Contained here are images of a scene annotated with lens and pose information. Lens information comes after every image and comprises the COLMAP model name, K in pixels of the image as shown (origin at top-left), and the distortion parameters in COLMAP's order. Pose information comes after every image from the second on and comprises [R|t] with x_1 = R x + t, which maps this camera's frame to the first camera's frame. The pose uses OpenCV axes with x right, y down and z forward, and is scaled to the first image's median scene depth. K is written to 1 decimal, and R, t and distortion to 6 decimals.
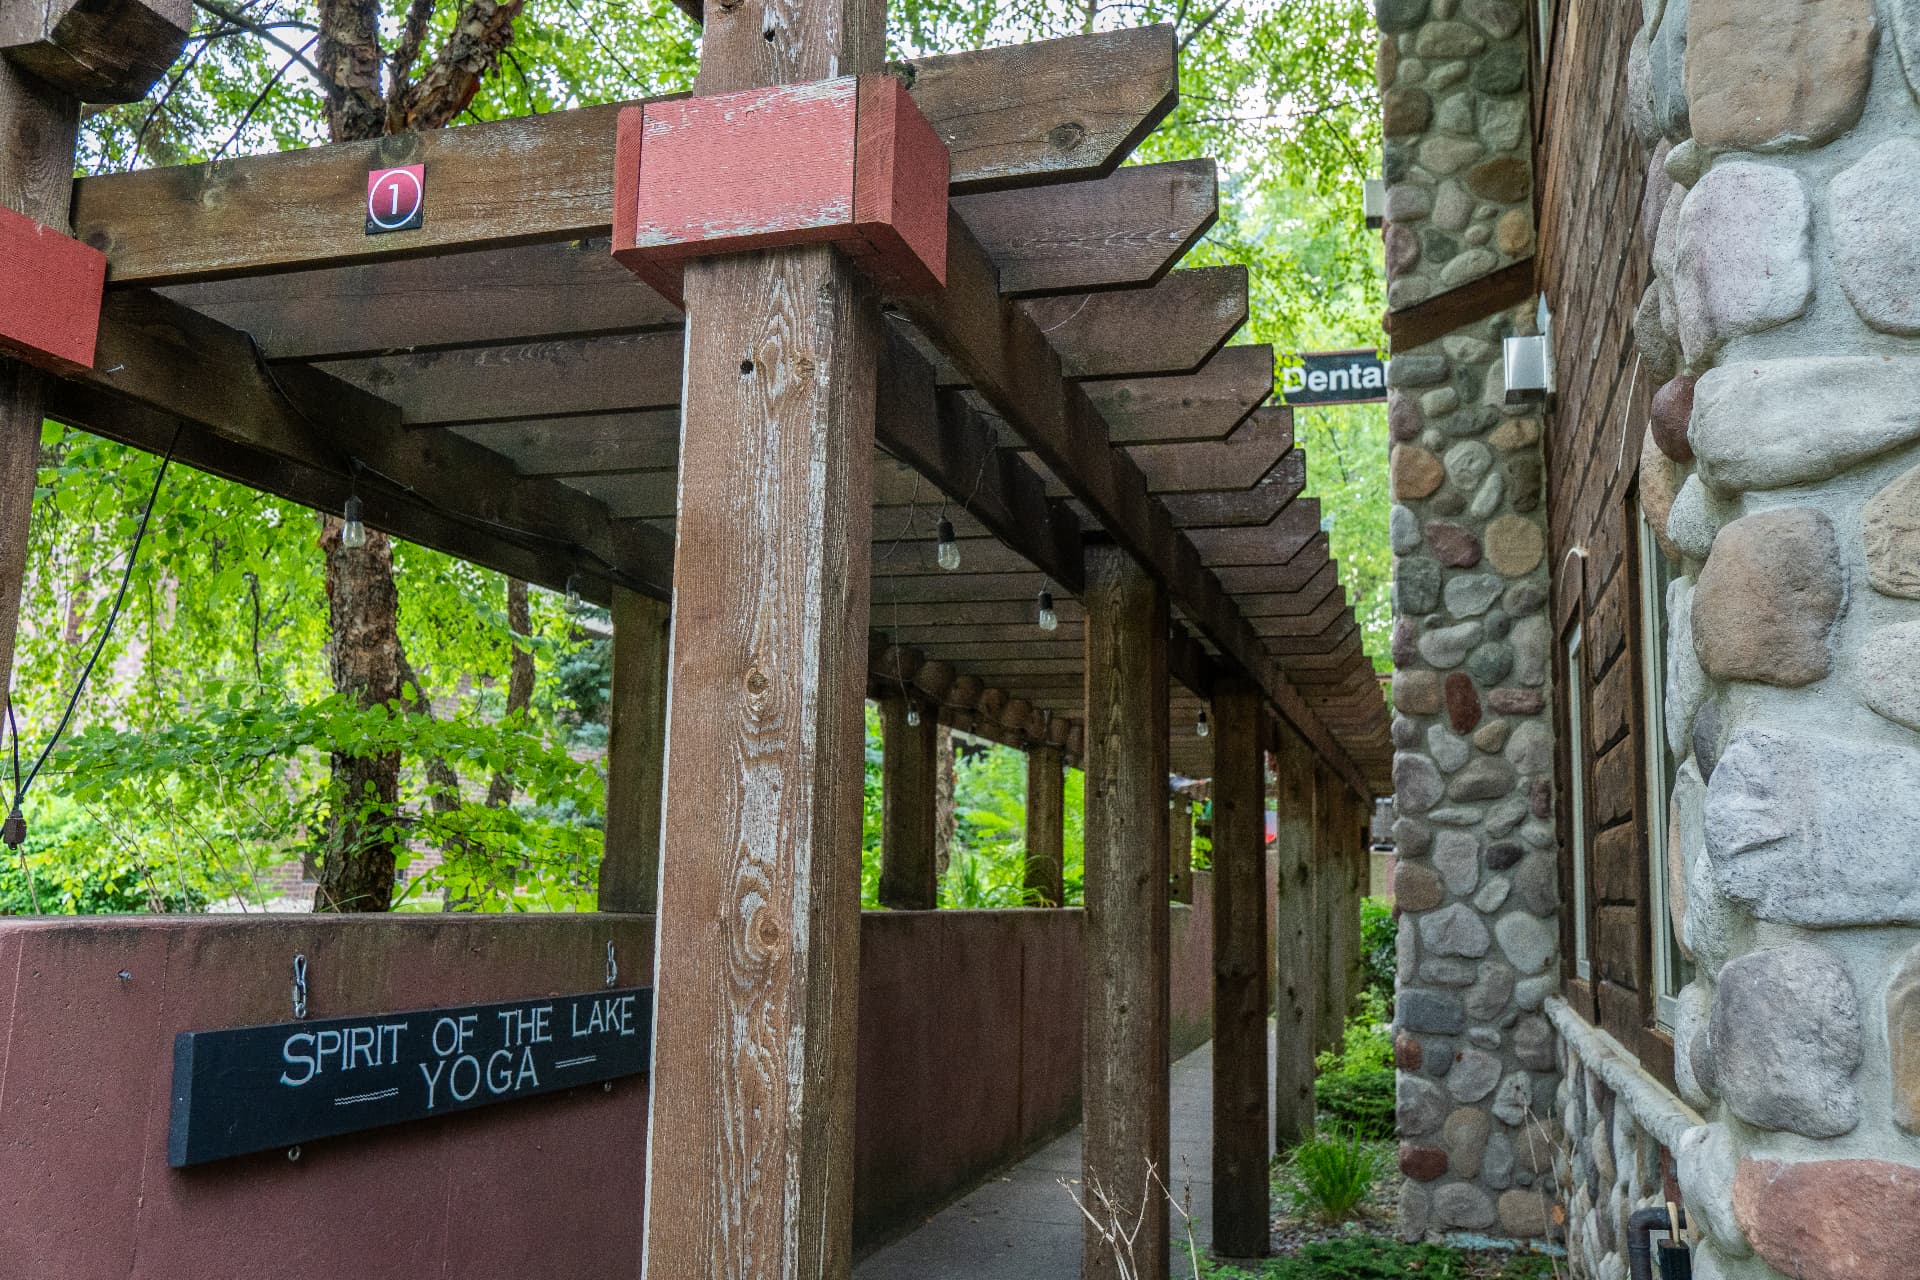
lens RADIAL K [[1649.7, 0, 960.0], [0, 1649.7, 640.0], [0, 0, 1]] dist [-0.154731, 0.229290]
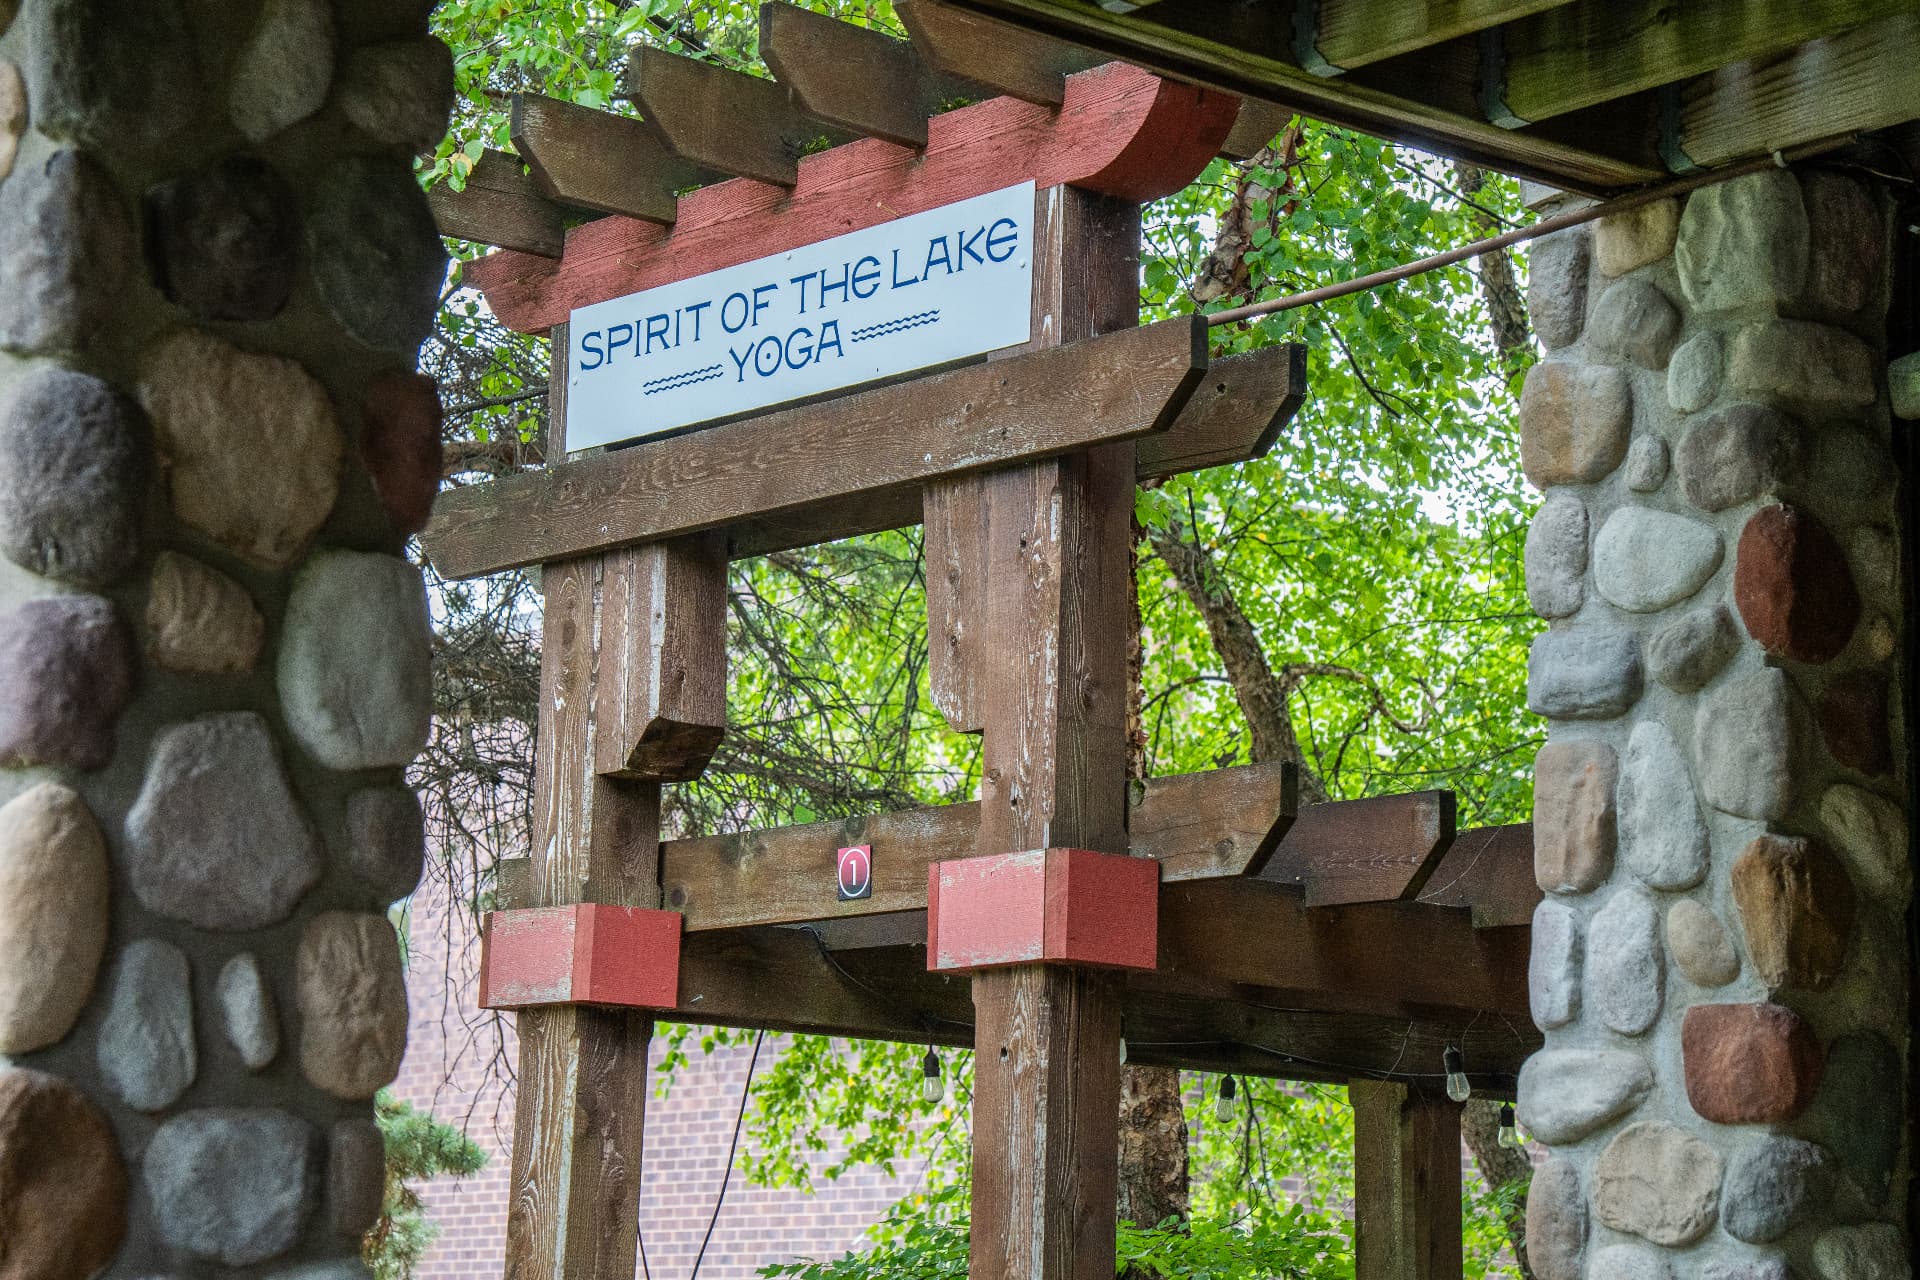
lens RADIAL K [[4154.8, 0, 960.0], [0, 4154.8, 640.0], [0, 0, 1]] dist [0.546762, 0.101837]
pose [[0.844130, -0.095490, -0.527565, 1.712873], [0.073165, 0.995322, -0.063087, -0.281264], [0.531122, 0.014655, 0.847169, -2.029529]]
